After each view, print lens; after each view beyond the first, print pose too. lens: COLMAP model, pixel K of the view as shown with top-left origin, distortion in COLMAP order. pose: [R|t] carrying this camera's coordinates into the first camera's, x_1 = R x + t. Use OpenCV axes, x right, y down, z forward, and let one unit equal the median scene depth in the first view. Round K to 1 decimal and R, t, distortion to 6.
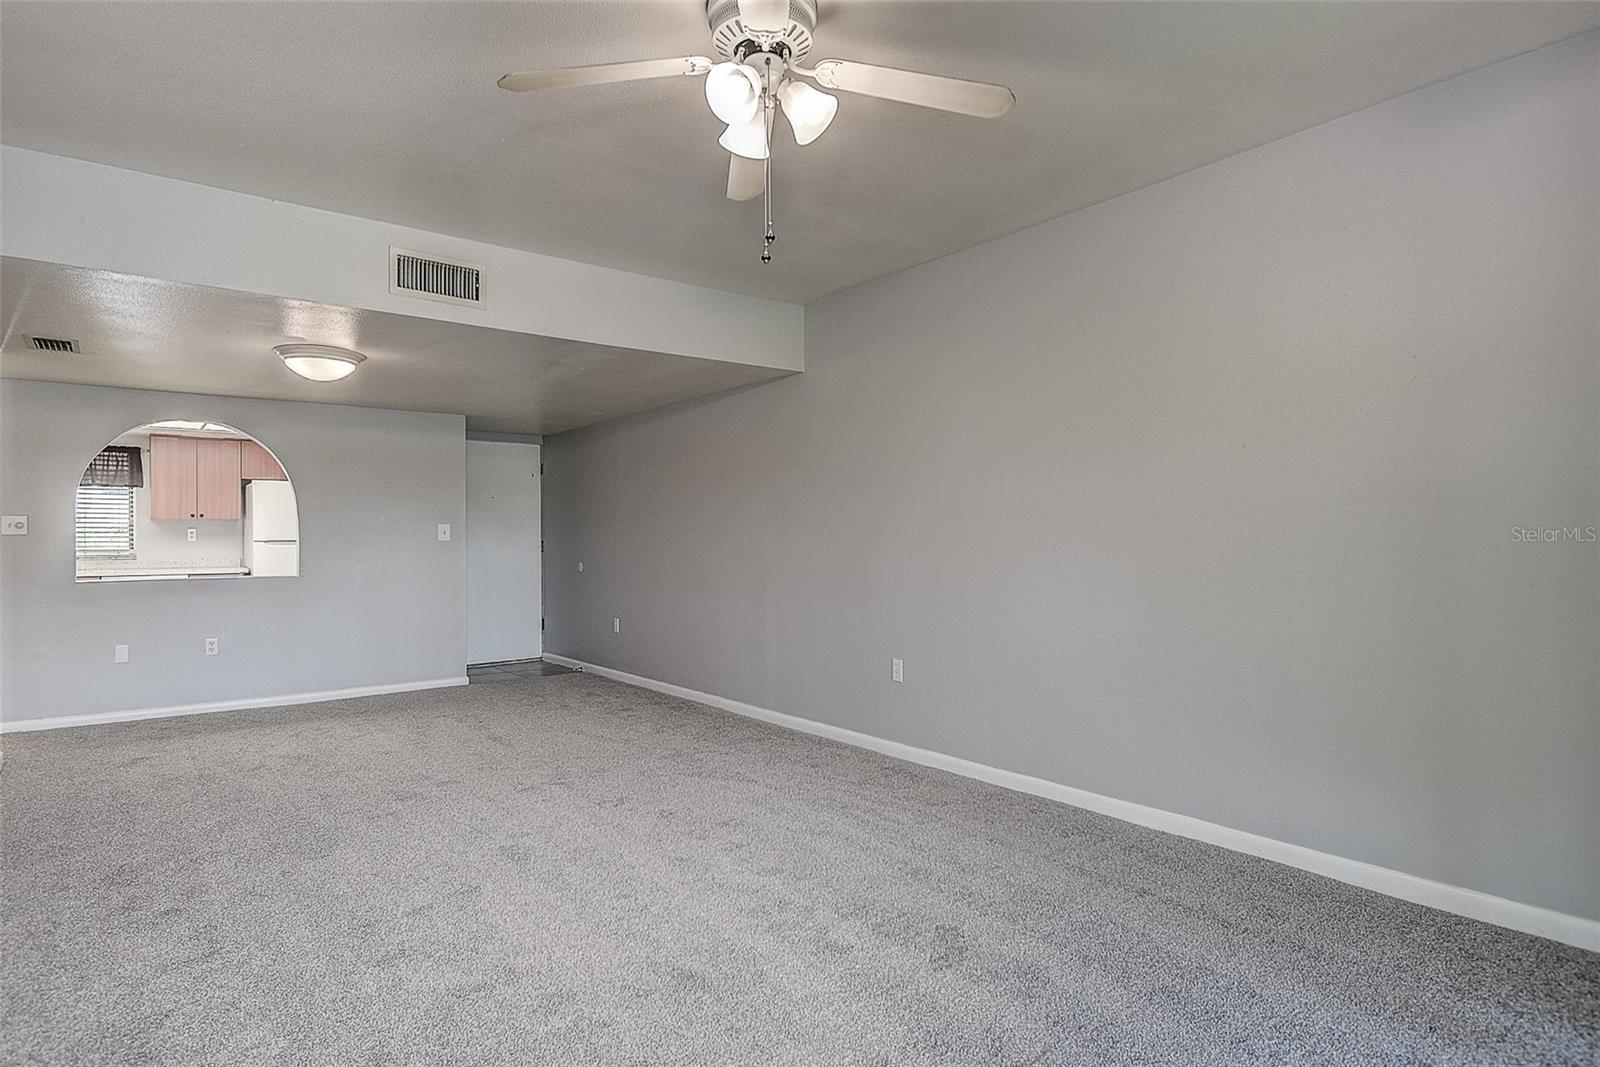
lens RADIAL K [[877.1, 0, 810.1], [0, 877.1, 521.7], [0, 0, 1]] dist [0.013661, -0.009378]
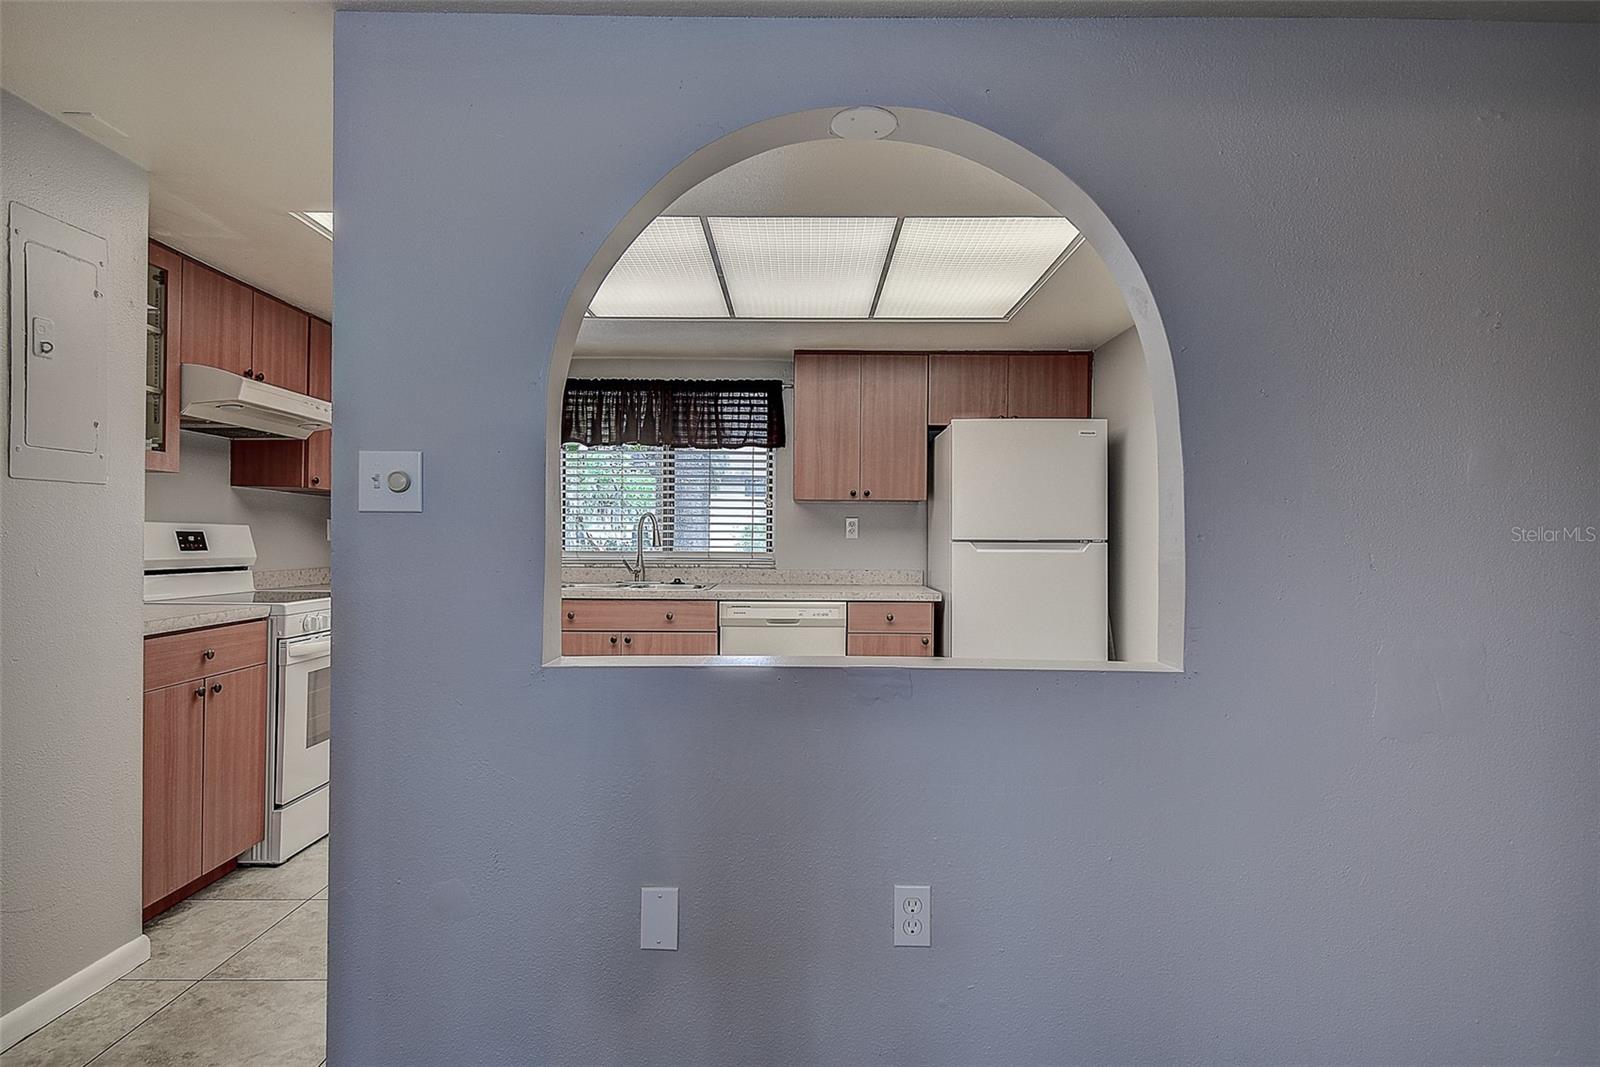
lens RADIAL K [[877.1, 0, 812.8], [0, 877.1, 537.5], [0, 0, 1]] dist [0.013661, -0.009378]
pose [[0.792533, 0.010172, -0.609745, -0.459833], [-0.001043, 0.999882, 0.015325, 0.014792], [0.609828, -0.011509, 0.792450, 0.653902]]
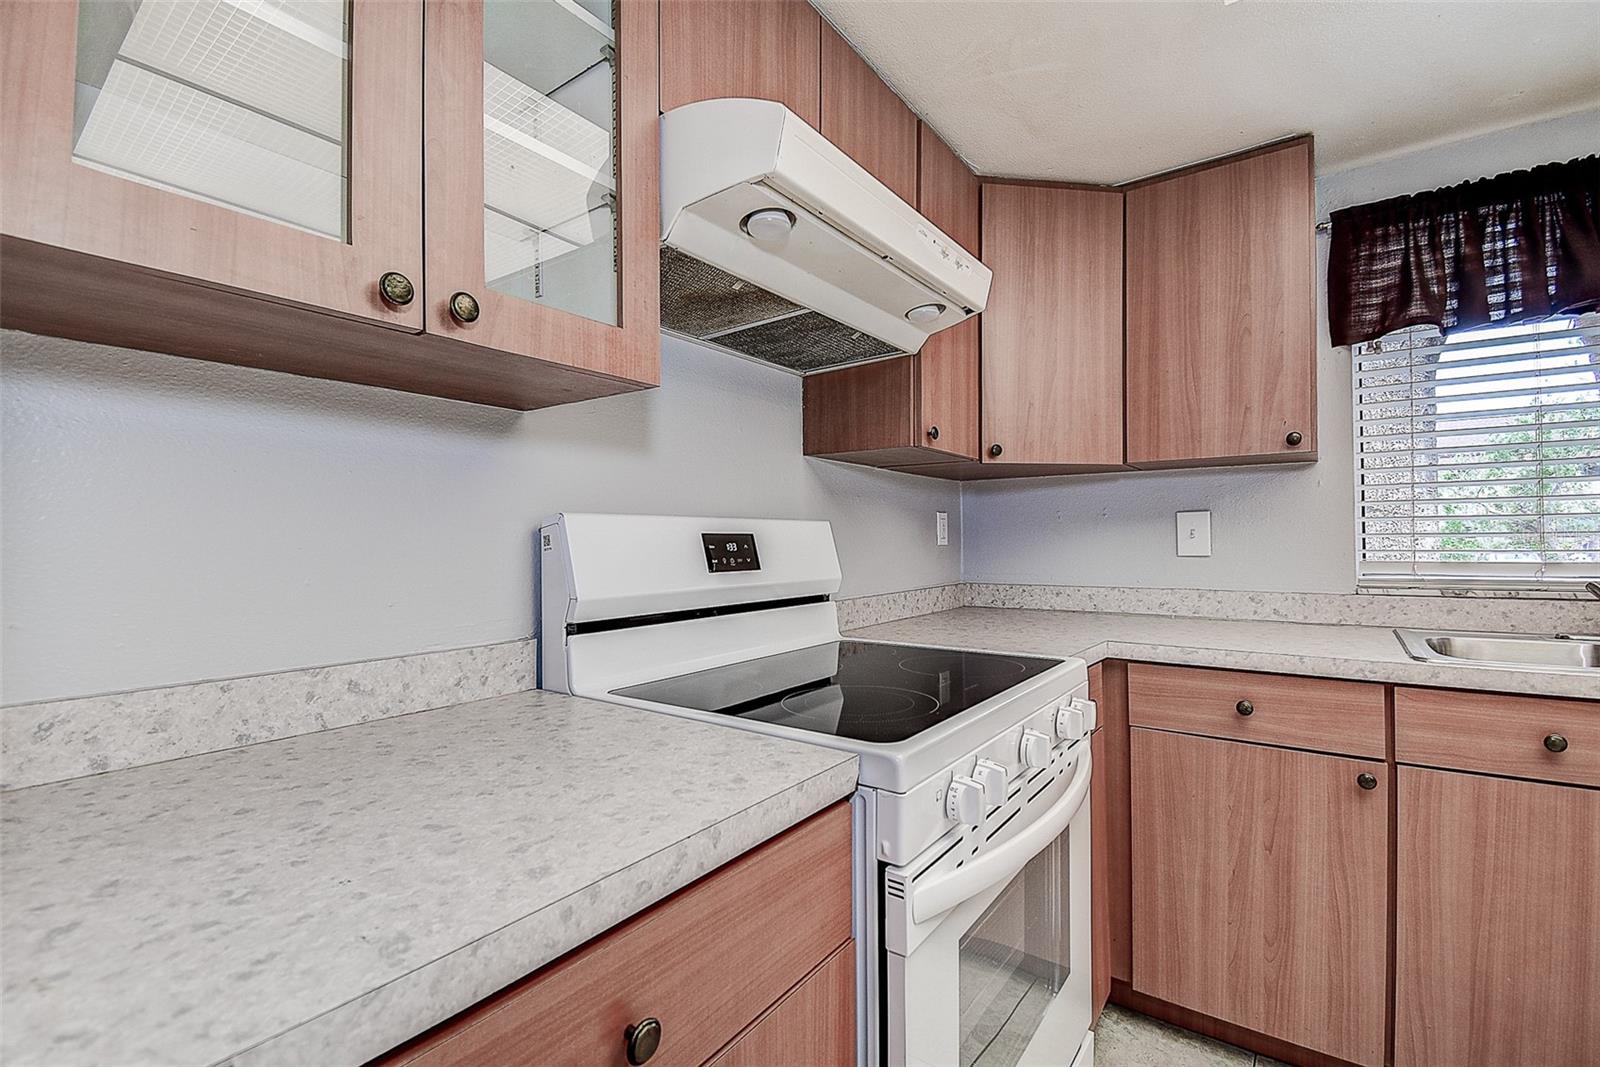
lens RADIAL K [[709.0, 0, 790.2], [0, 709.0, 532.4], [0, 0, 1]] dist [0.018329, -0.019548]
pose [[0.250038, -0.007596, -0.968206, -0.837243], [0.026229, 0.999655, -0.001069, 0.019670], [0.967881, -0.025128, 0.250151, 0.799704]]
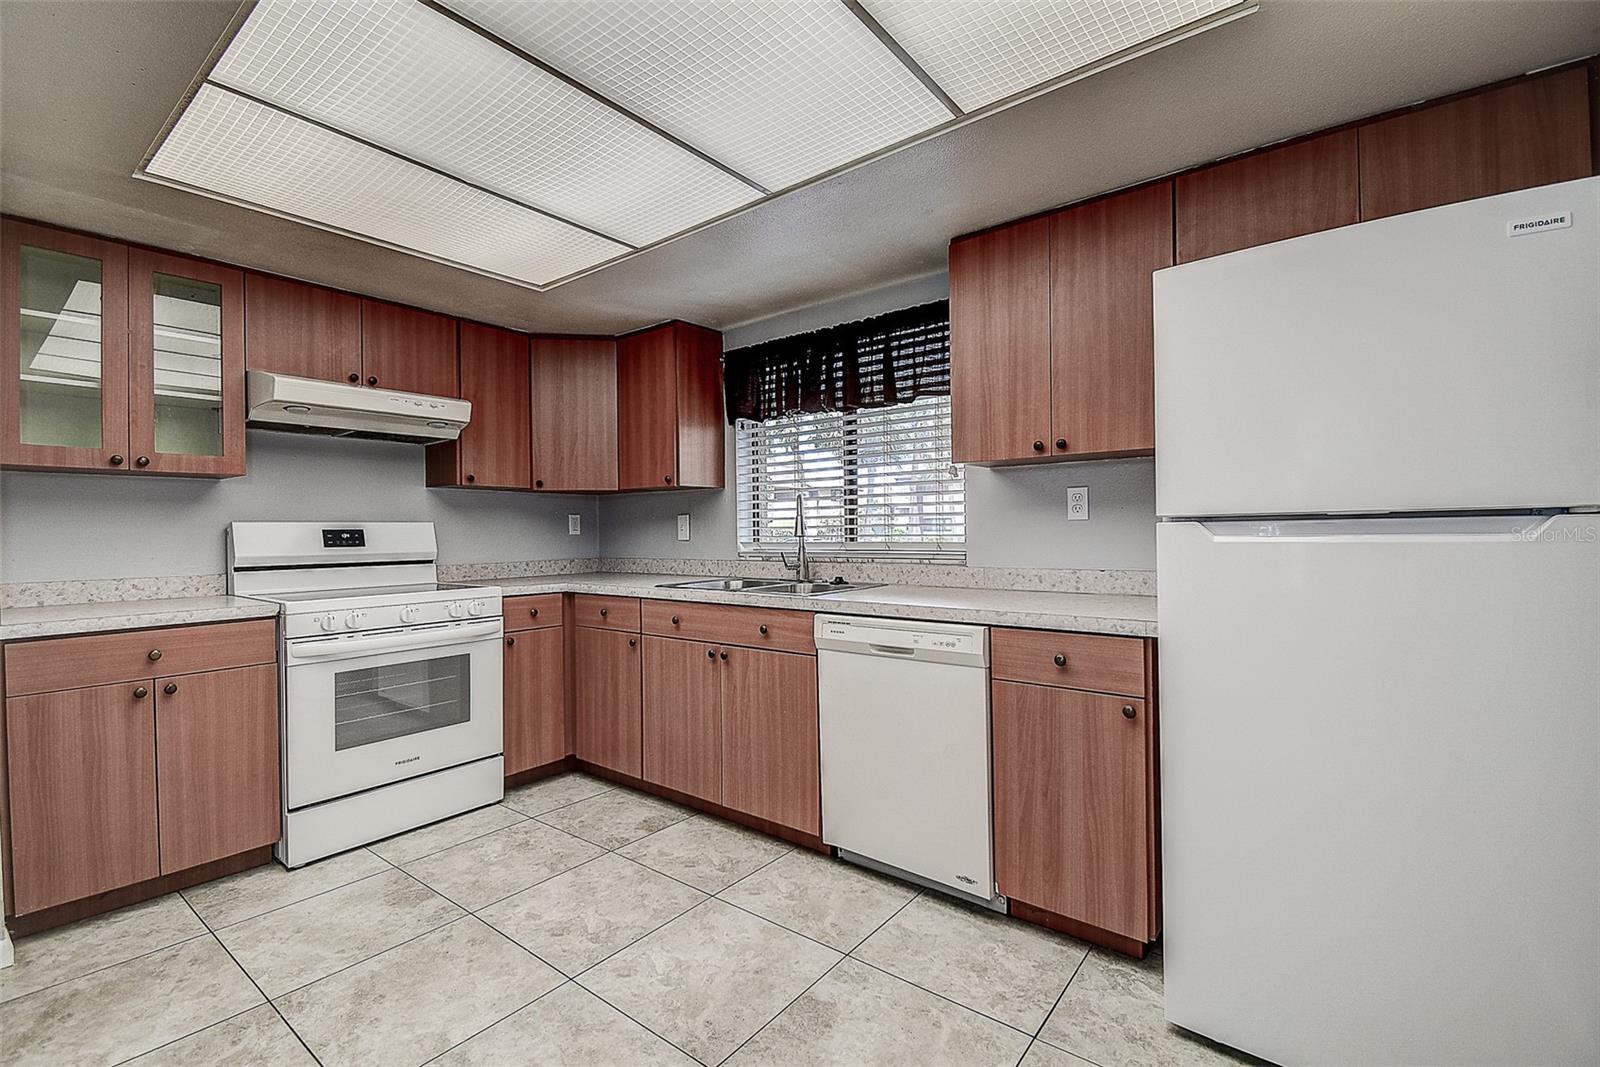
lens RADIAL K [[709.0, 0, 801.9], [0, 709.0, 534.1], [0, 0, 1]] dist [0.018329, -0.019548]
pose [[0.230707, 0.009428, -0.972978, -0.544169], [0.029627, 0.999421, 0.016709, 0.023349], [0.972572, -0.032681, 0.230294, 1.010048]]
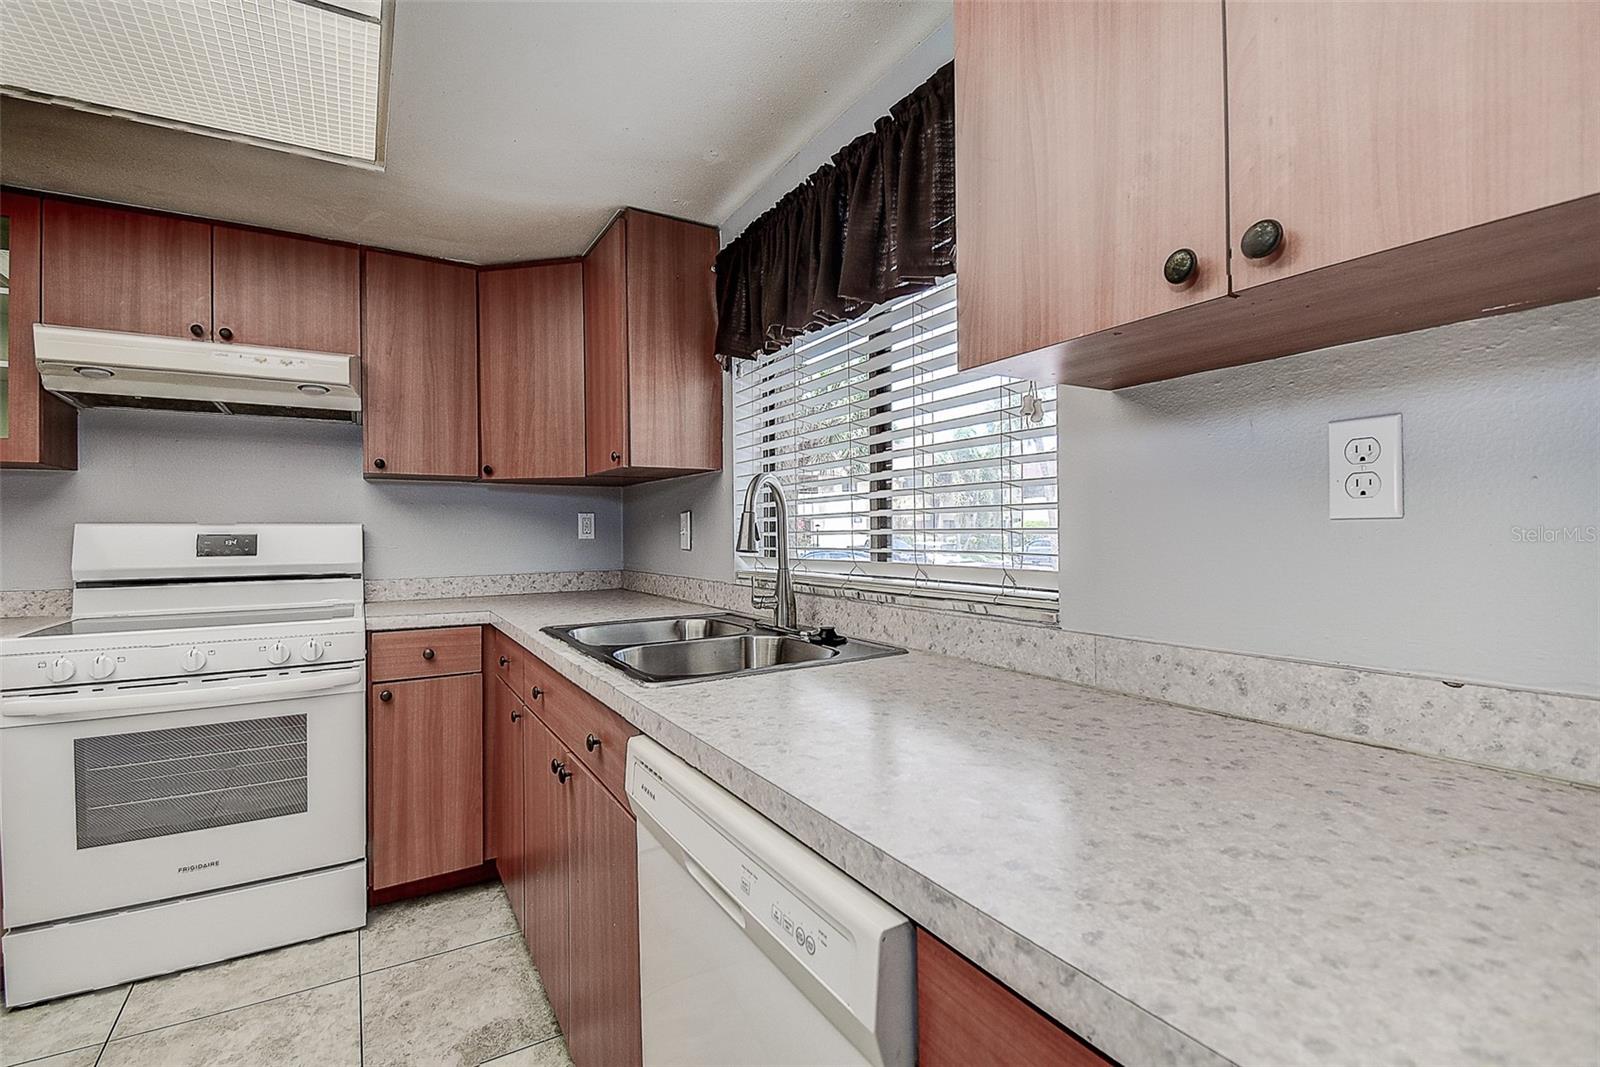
lens RADIAL K [[709.0, 0, 803.1], [0, 709.0, 536.7], [0, 0, 1]] dist [0.018329, -0.019548]
pose [[-0.120255, 0.014754, -0.992633, -0.734611], [0.029461, 0.999502, 0.011287, 0.025225], [0.992306, -0.027887, -0.120630, 1.151658]]
